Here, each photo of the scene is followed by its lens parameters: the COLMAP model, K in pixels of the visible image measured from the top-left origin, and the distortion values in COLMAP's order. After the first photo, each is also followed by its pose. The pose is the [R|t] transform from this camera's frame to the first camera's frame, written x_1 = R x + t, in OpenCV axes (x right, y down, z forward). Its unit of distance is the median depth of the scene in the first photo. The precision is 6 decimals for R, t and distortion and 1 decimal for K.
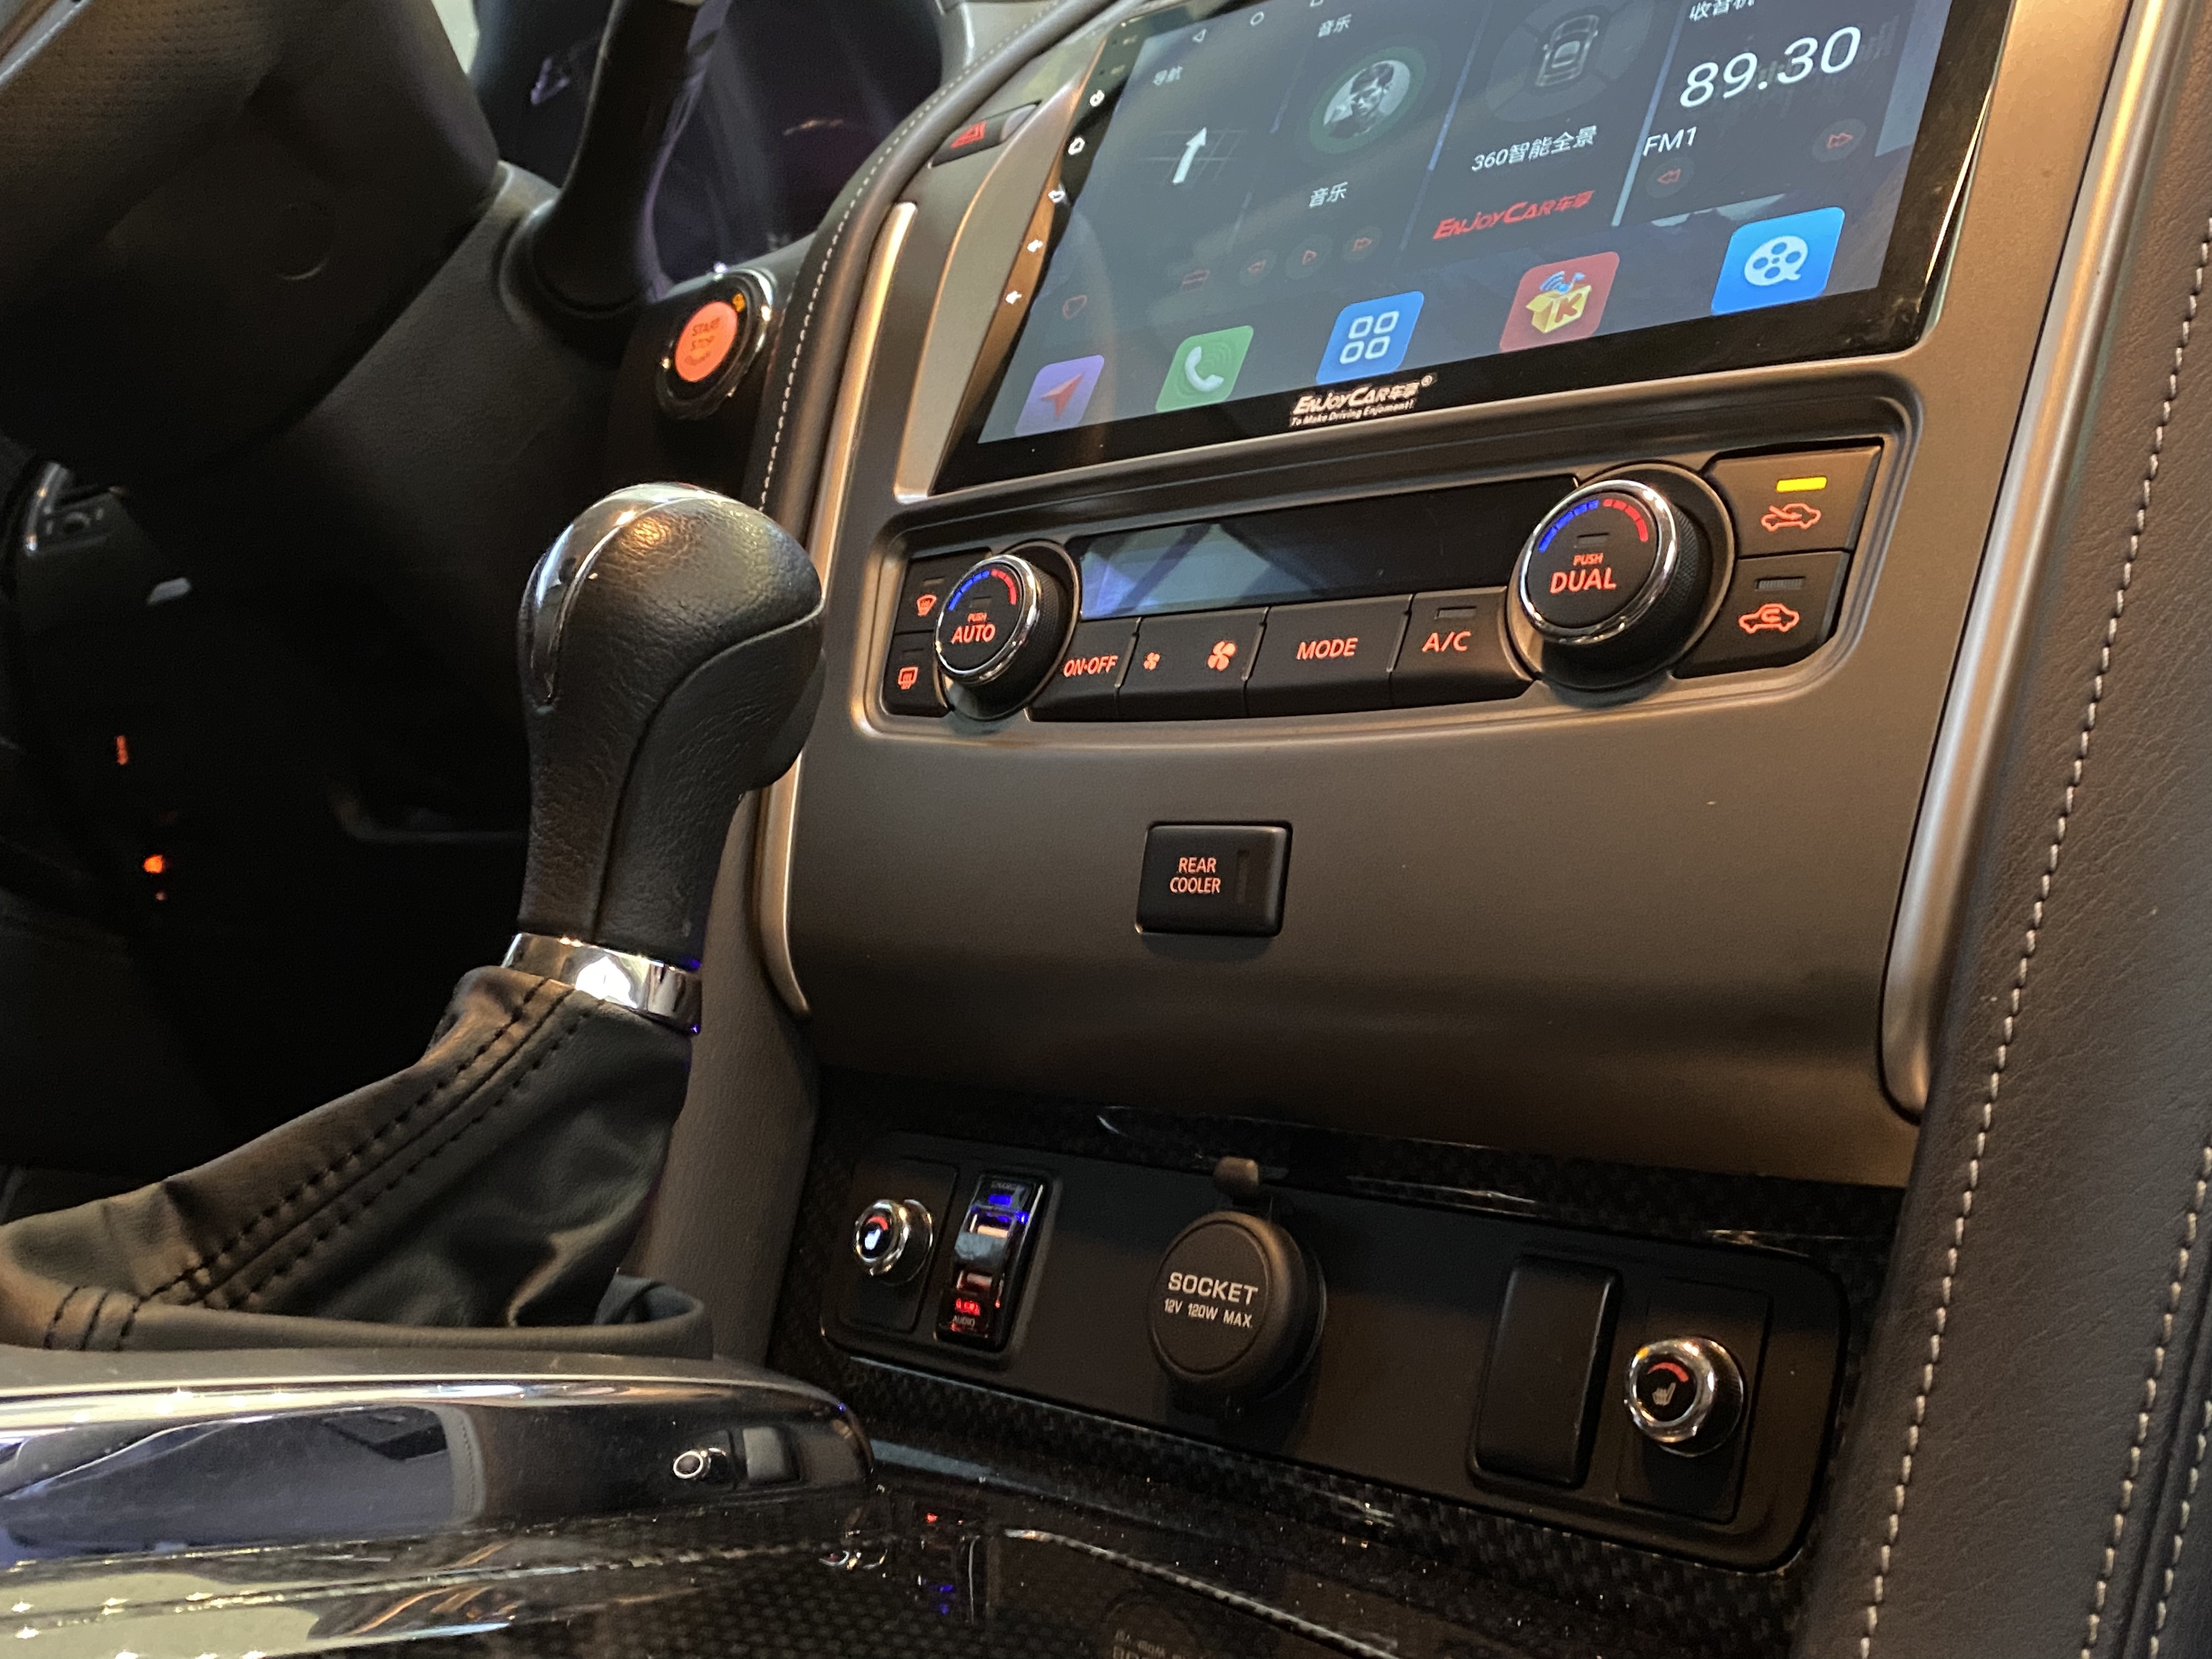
lens RADIAL K [[2278.4, 0, 1121.7], [0, 2278.4, 817.5], [0, 0, 1]] dist [0.039545, -0.054558]
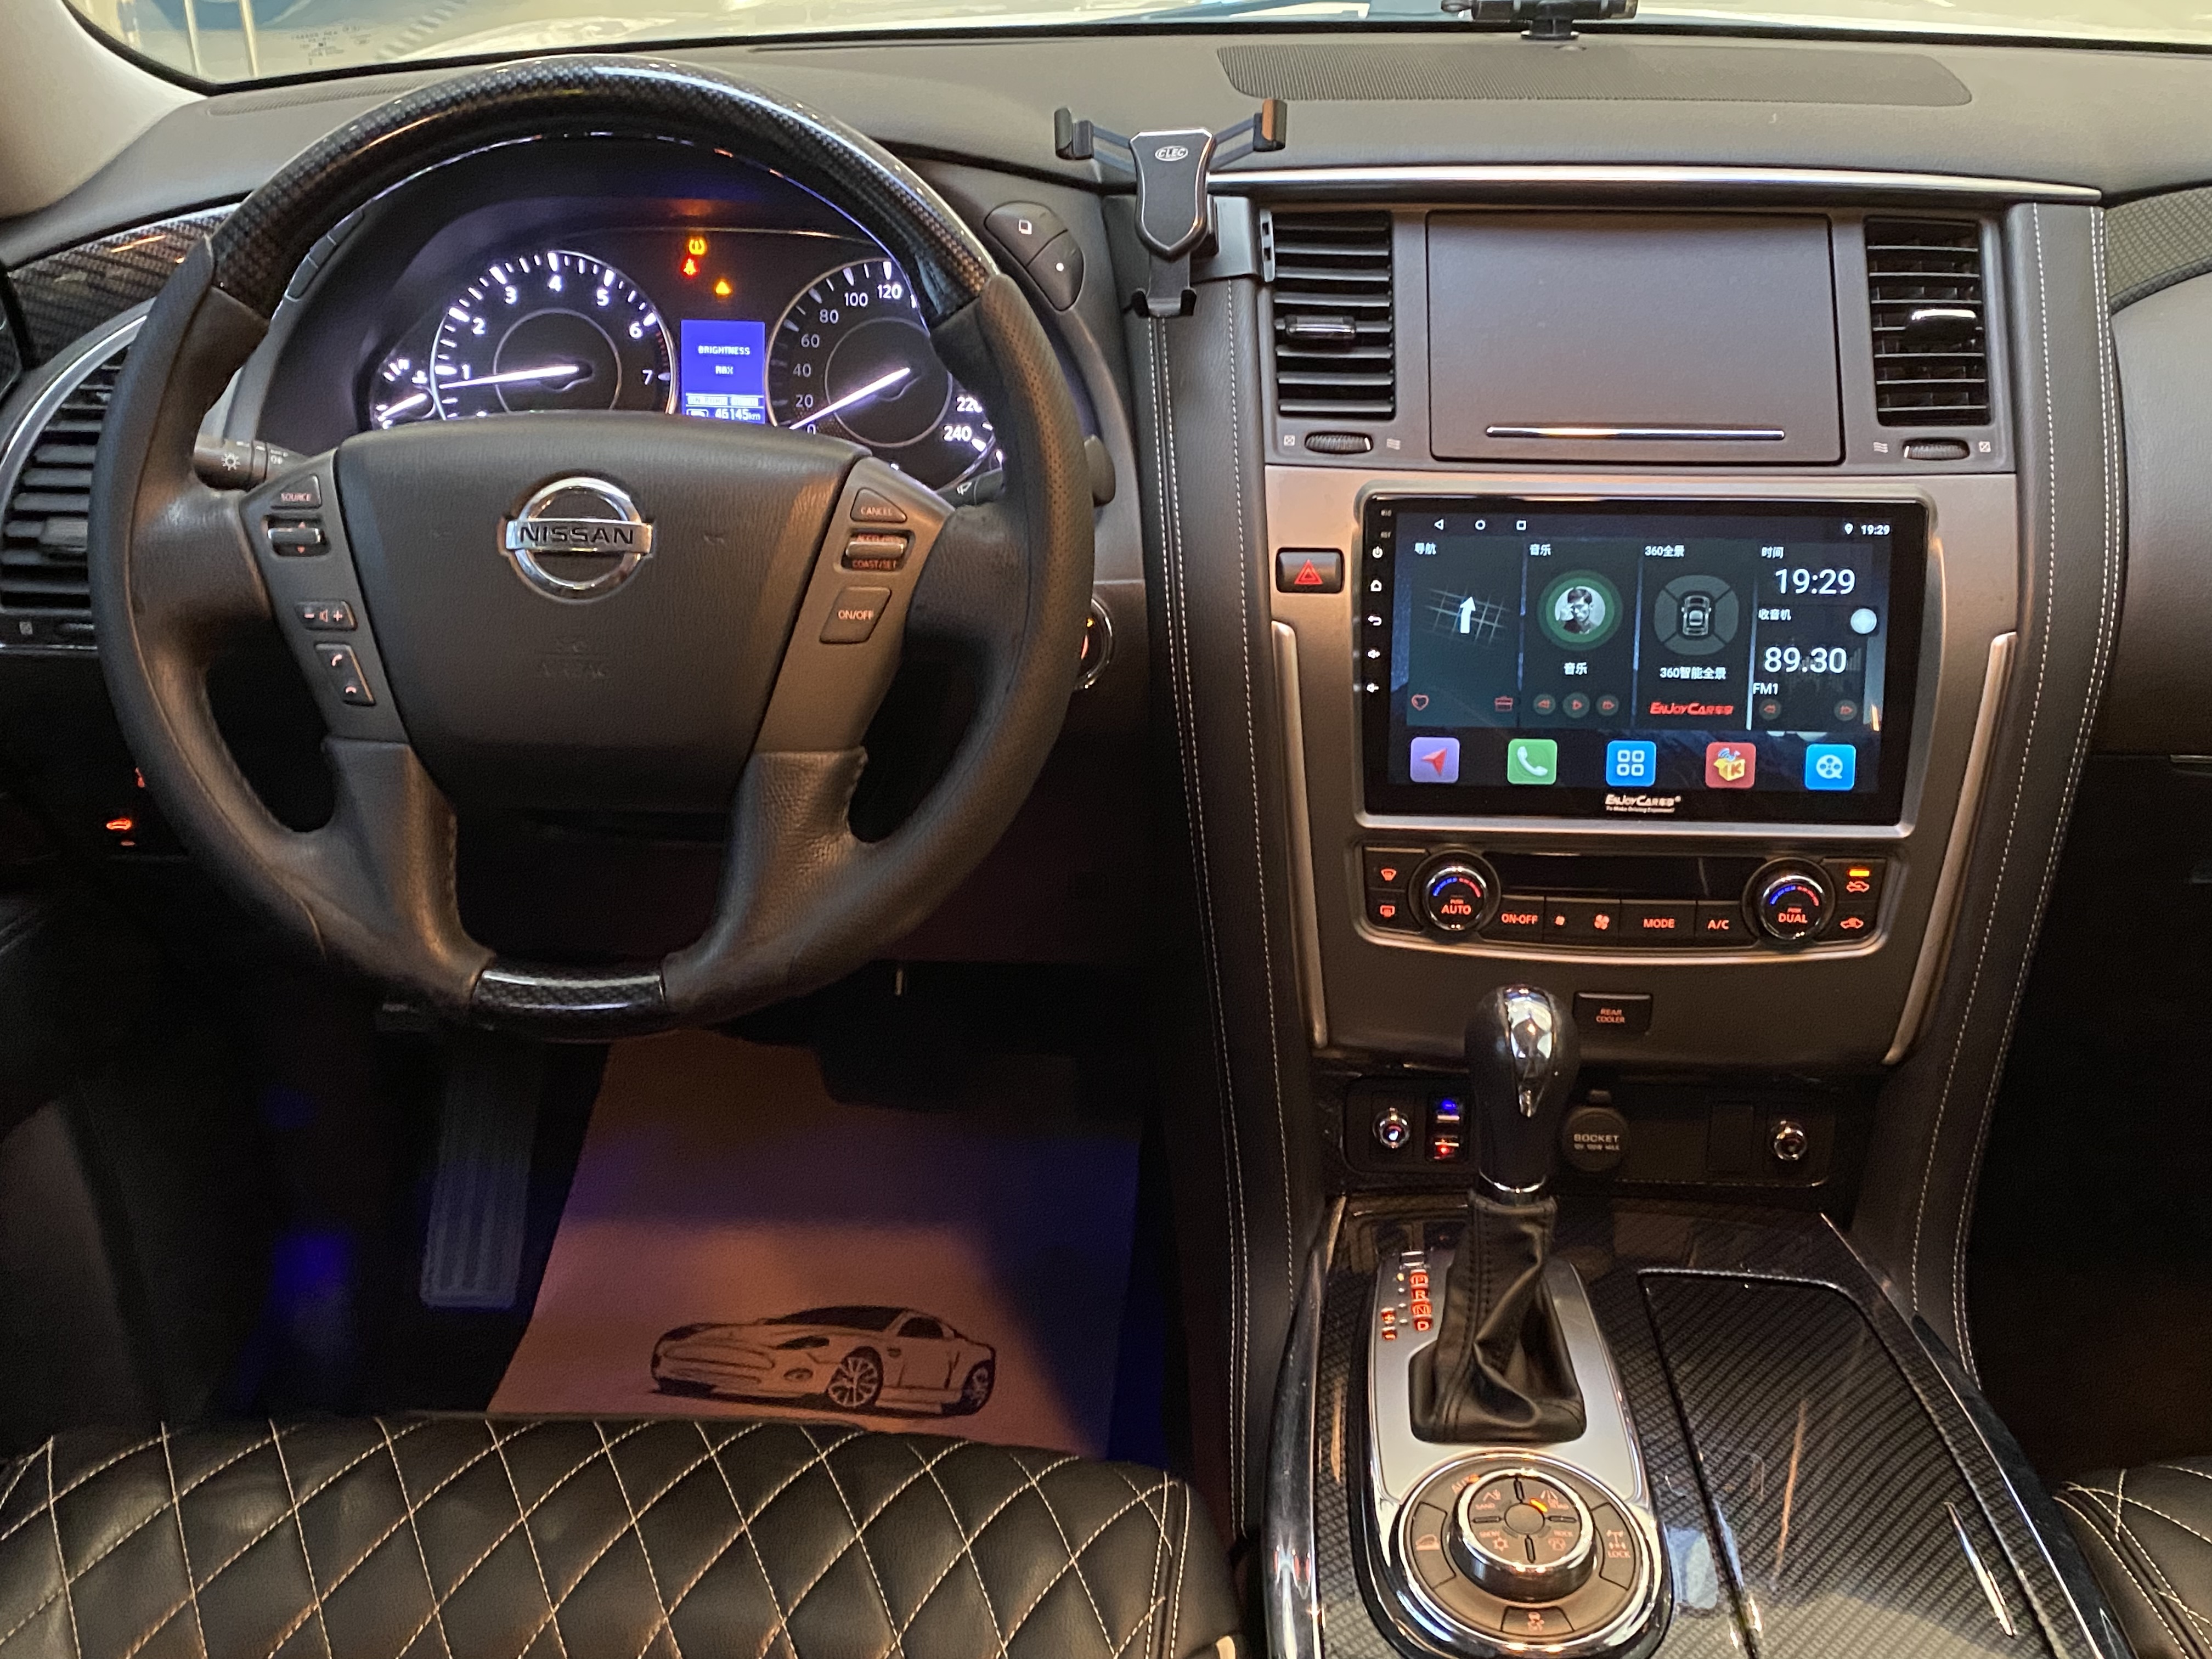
lens RADIAL K [[2228.0, 0, 1112.8], [0, 2228.0, 816.8], [0, 0, 1]] dist [0.200425, -0.430472]
pose [[0.747664, -0.366435, 0.553826, -1.641146], [-0.005792, 0.830349, 0.557214, -1.506991], [-0.664052, -0.419817, 0.618700, -0.067409]]
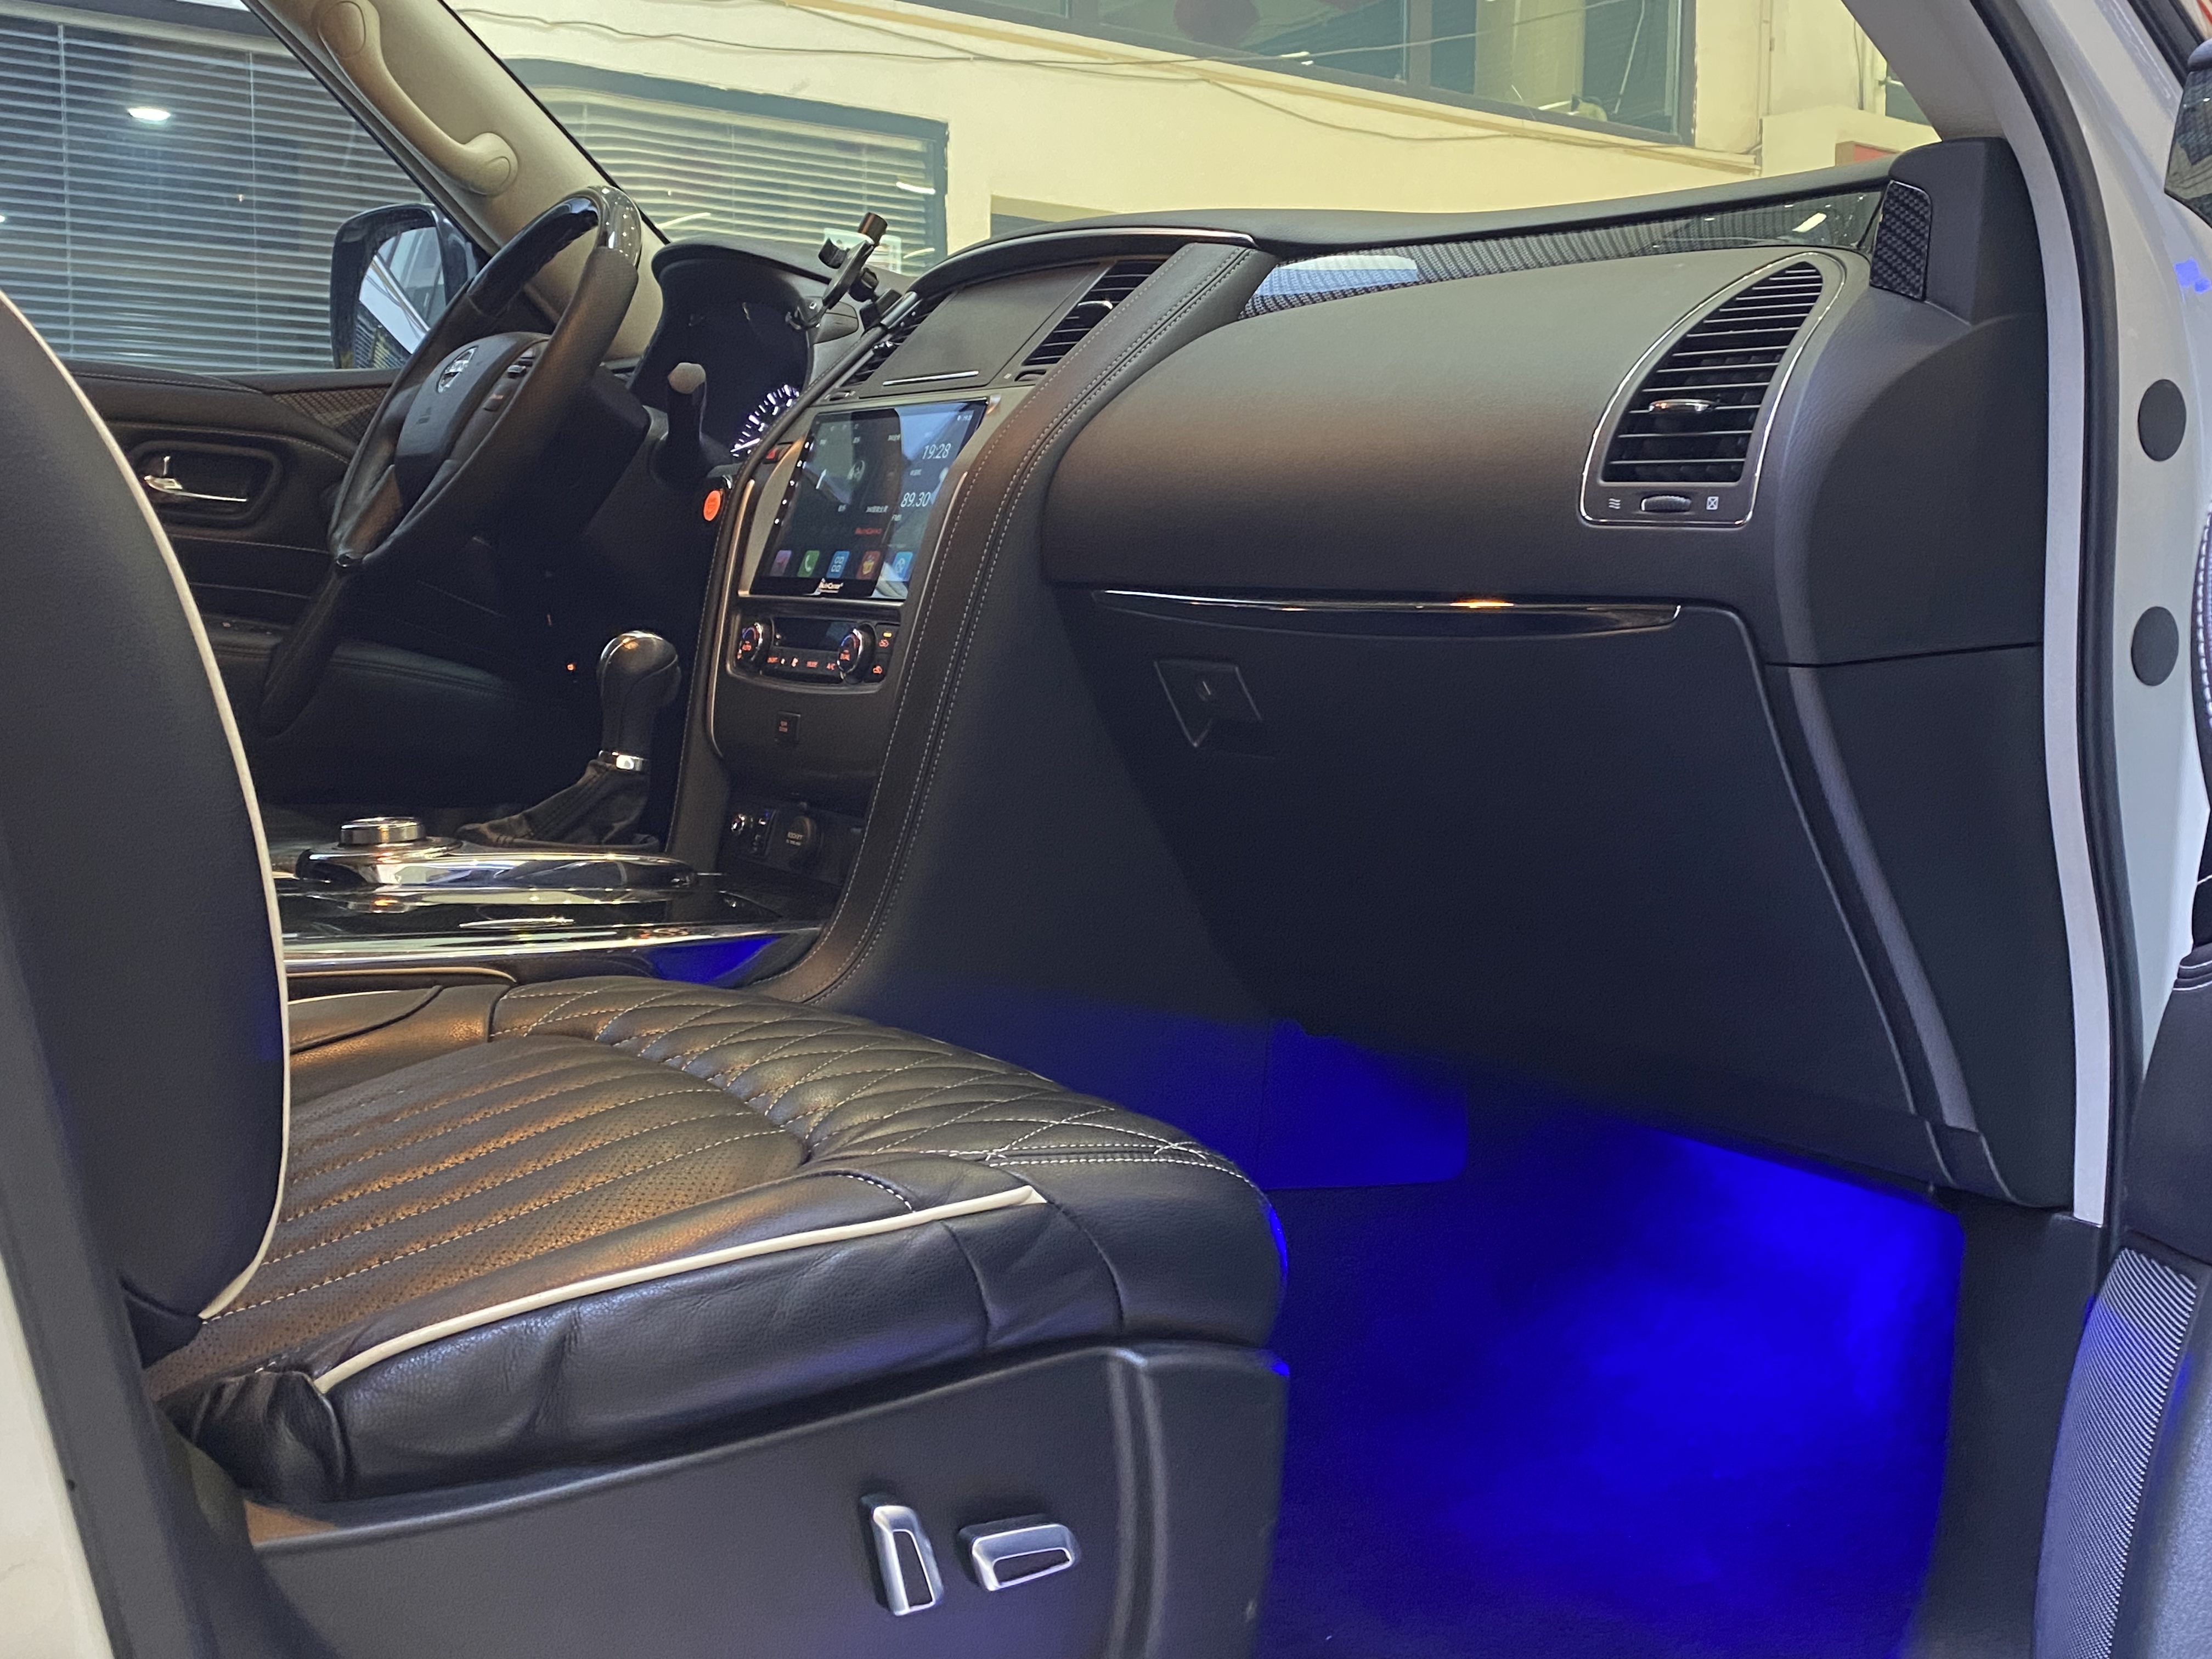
lens RADIAL K [[2228.0, 0, 1112.8], [0, 2228.0, 816.8], [0, 0, 1]] dist [0.200425, -0.430472]
pose [[0.975698, -0.016166, -0.218521, 1.330449], [0.052666, 0.985342, 0.162256, -0.387198], [0.212695, -0.169822, 0.962248, -2.379659]]
